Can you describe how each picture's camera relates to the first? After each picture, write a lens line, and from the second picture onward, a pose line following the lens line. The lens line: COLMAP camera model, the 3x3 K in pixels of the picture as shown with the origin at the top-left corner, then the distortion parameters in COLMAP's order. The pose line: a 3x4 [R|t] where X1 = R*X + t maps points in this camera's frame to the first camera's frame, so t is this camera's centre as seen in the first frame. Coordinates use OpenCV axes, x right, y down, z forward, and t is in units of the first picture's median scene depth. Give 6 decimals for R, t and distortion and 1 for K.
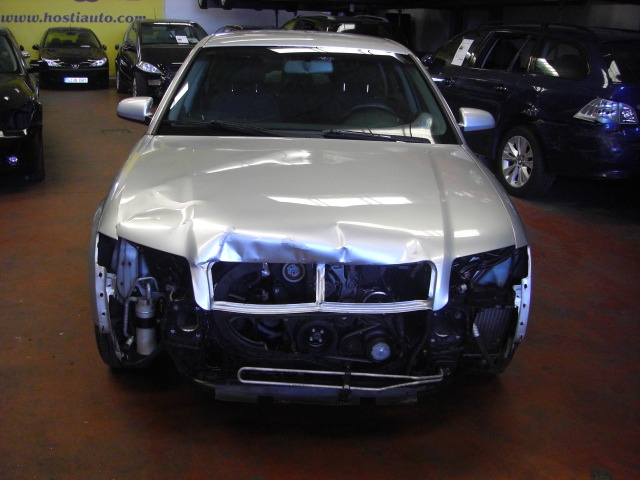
lens RADIAL K [[723.0, 0, 319.8], [0, 723.0, 240.8], [0, 0, 1]] dist [-0.131016, 0.000000]
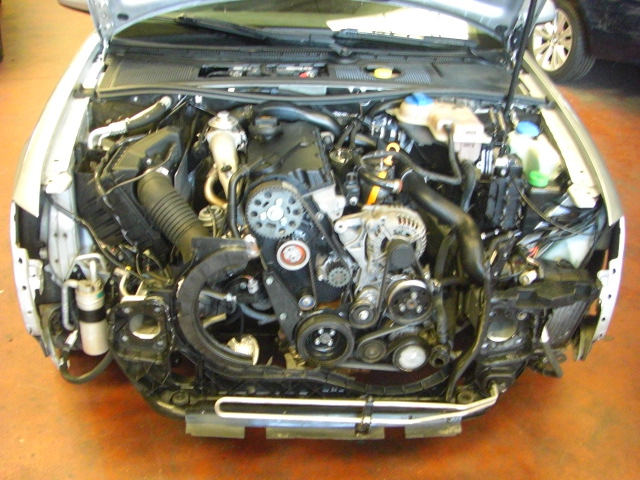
lens RADIAL K [[723.0, 0, 306.2], [0, 723.0, 245.5], [0, 0, 1]] dist [-0.131016, 0.000000]
pose [[0.999894, 0.005665, -0.013433, -0.013758], [-0.002777, 0.978553, 0.205975, -0.108188], [0.014312, -0.205916, 0.978465, 0.307355]]
